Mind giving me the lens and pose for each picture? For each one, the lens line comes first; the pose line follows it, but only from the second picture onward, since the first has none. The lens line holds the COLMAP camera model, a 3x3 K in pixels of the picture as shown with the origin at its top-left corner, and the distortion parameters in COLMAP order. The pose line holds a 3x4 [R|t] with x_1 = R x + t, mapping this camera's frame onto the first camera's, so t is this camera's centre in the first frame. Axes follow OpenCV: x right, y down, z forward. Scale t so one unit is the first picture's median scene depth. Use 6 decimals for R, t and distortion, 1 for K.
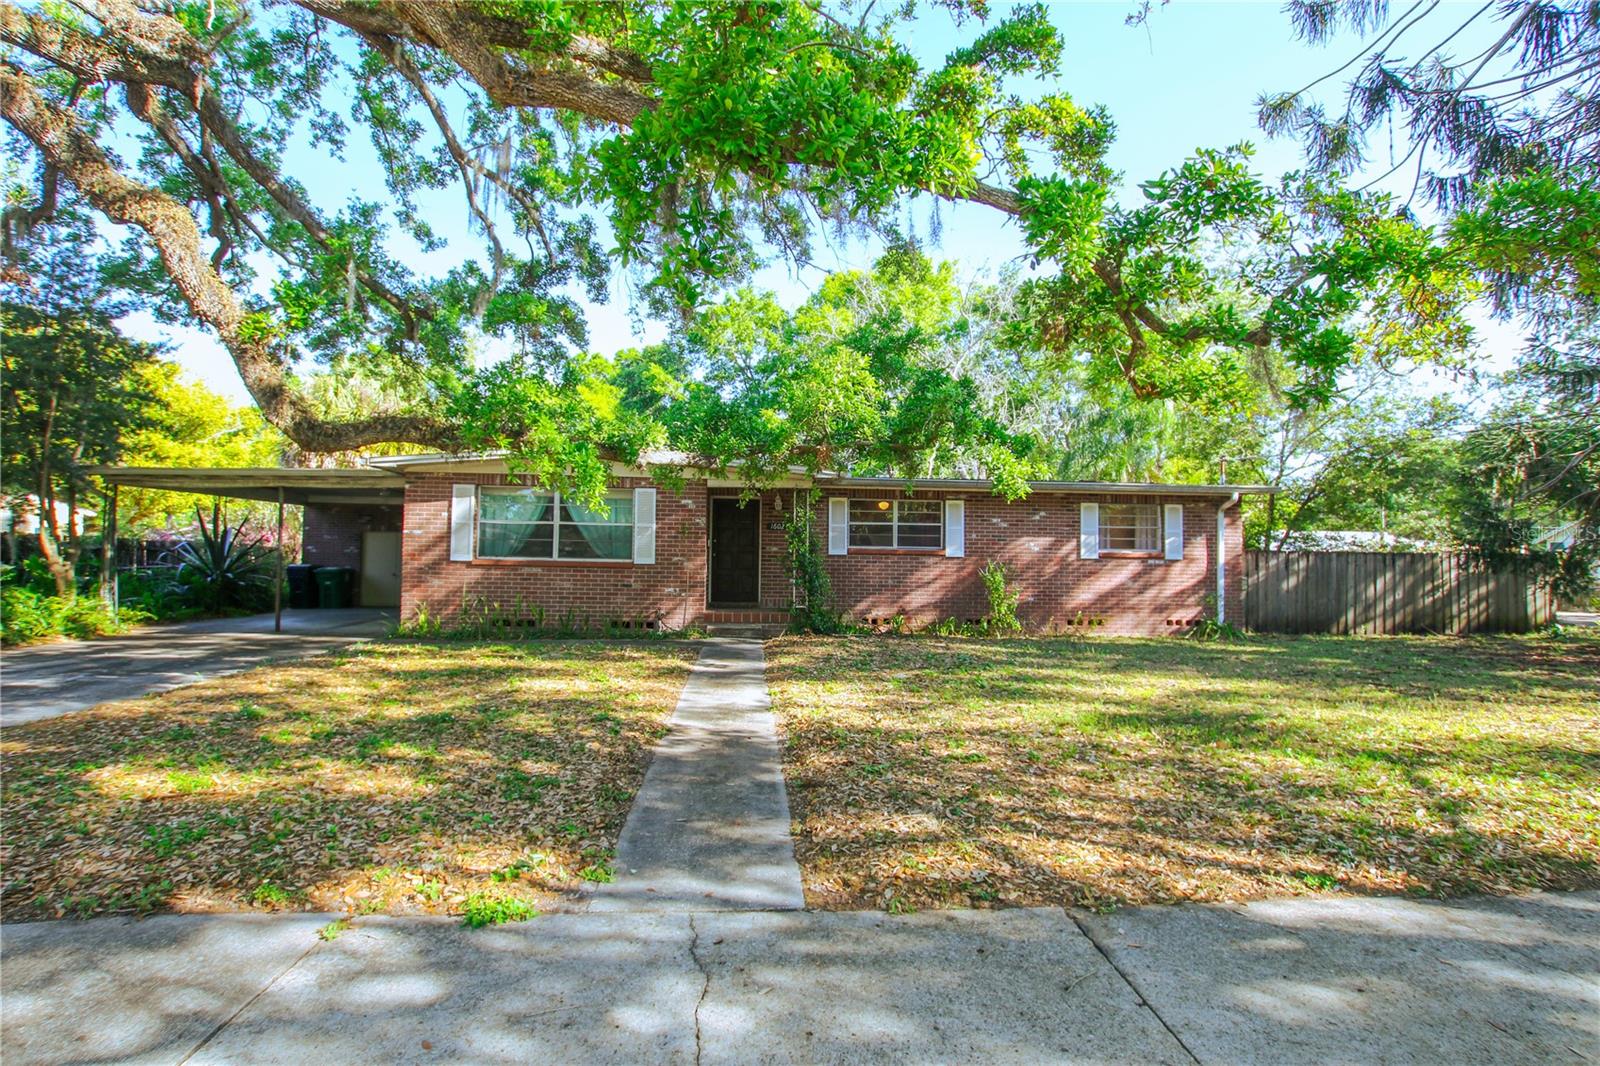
lens RADIAL K [[743.0, 0, 816.2], [0, 743.0, 533.4], [0, 0, 1]] dist [-0.029078, 0.004489]
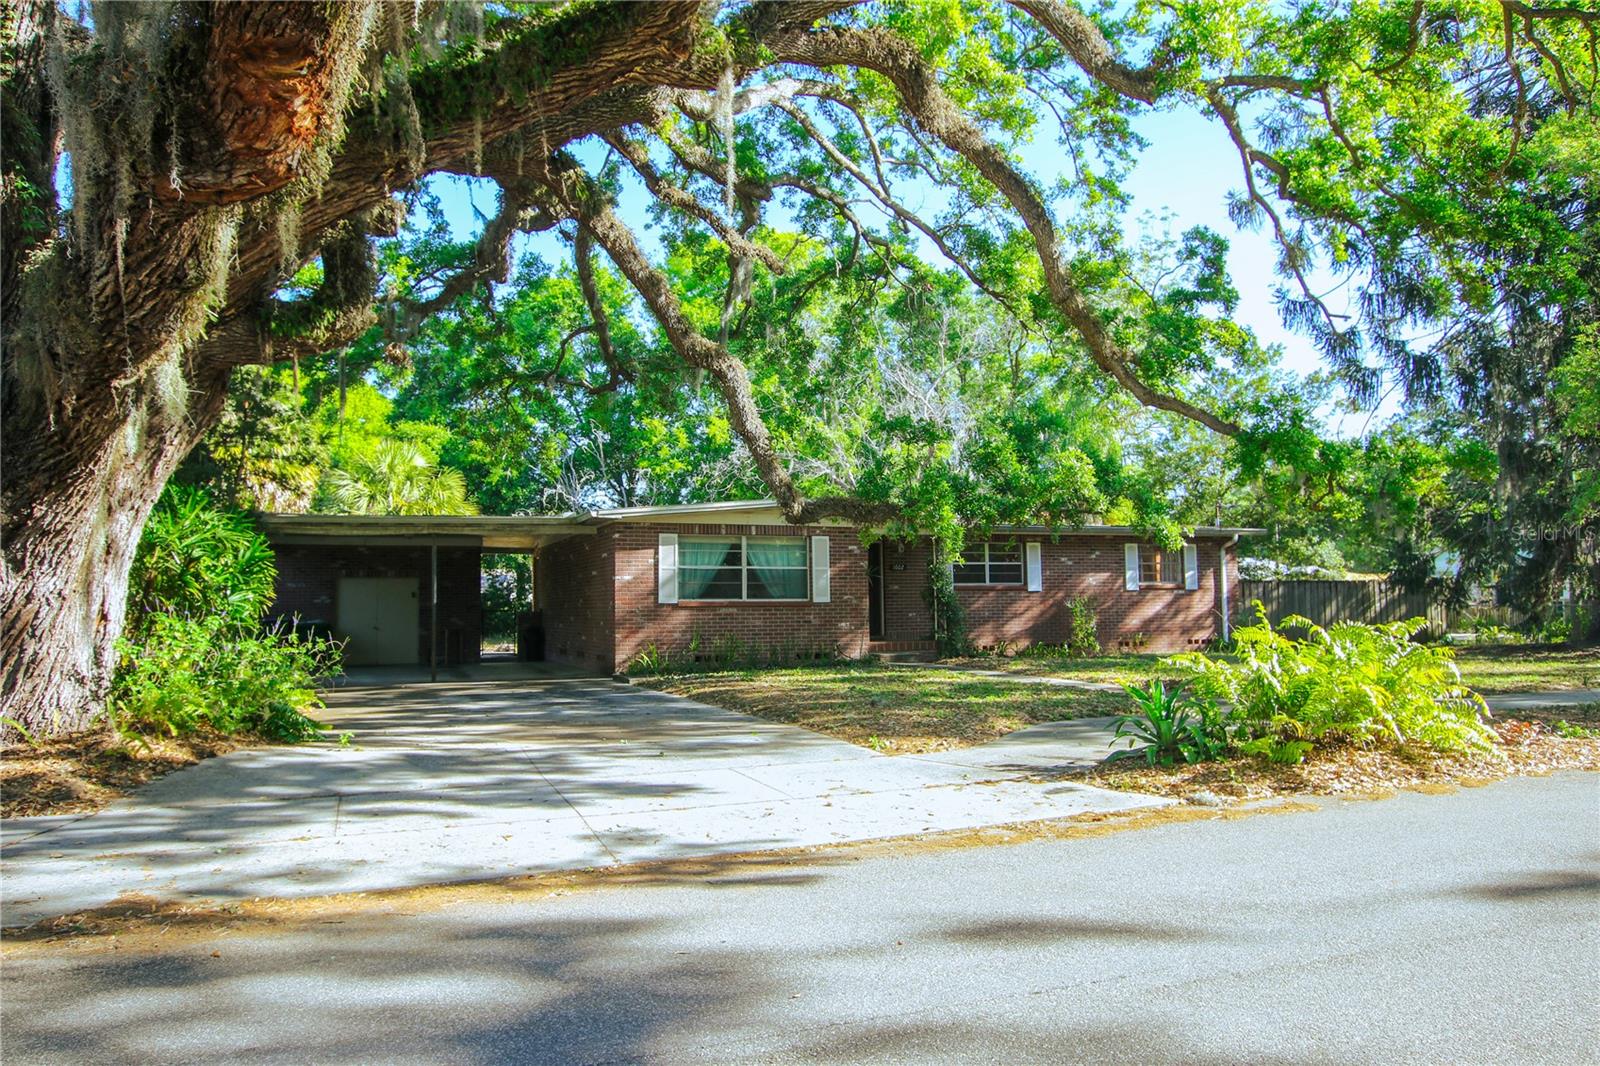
lens RADIAL K [[1070.4, 0, 794.6], [0, 1070.4, 528.7], [0, 0, 1]] dist [-0.008964, 0.012813]
pose [[0.956715, -0.002568, 0.291016, -0.660898], [0.010821, 0.999584, -0.026752, -0.025447], [-0.290826, 0.028743, 0.956344, -0.497406]]
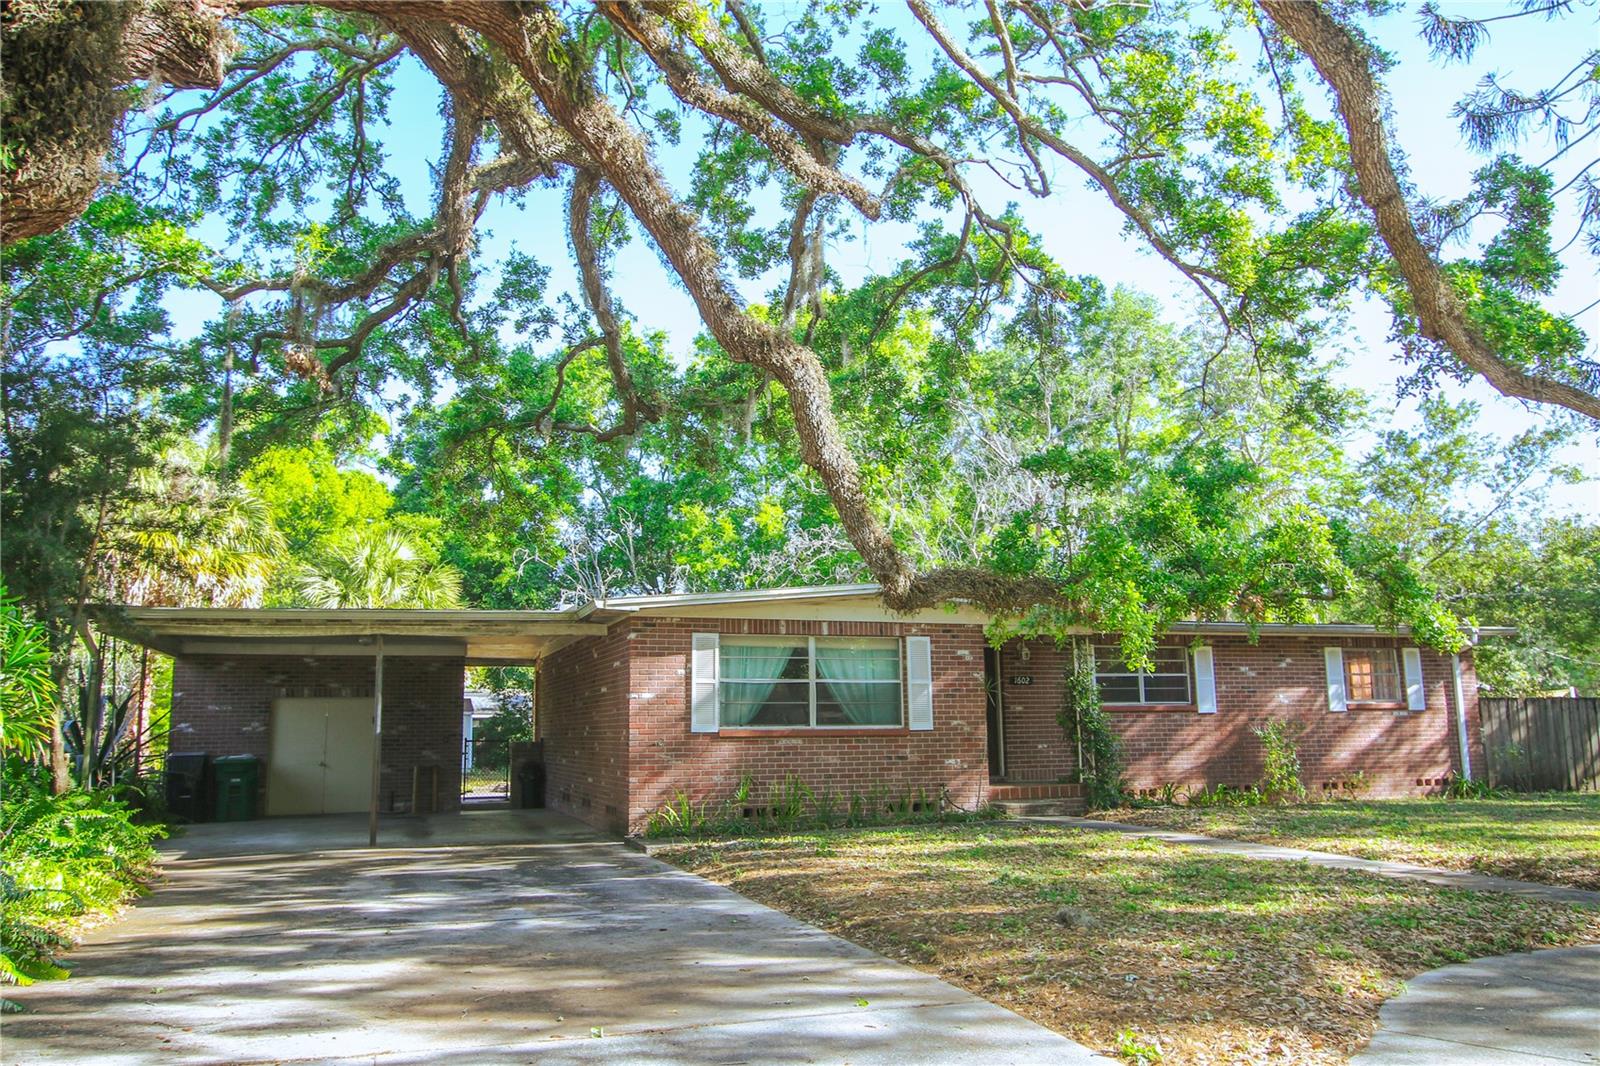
lens RADIAL K [[1164.0, 0, 806.2], [0, 1164.0, 542.6], [0, 0, 1]] dist [0.000236, 0.010172]
pose [[0.967272, 0.014340, 0.253335, -0.597502], [0.015185, 0.993341, -0.114208, -0.016924], [-0.253286, 0.114317, 0.960613, -0.186936]]
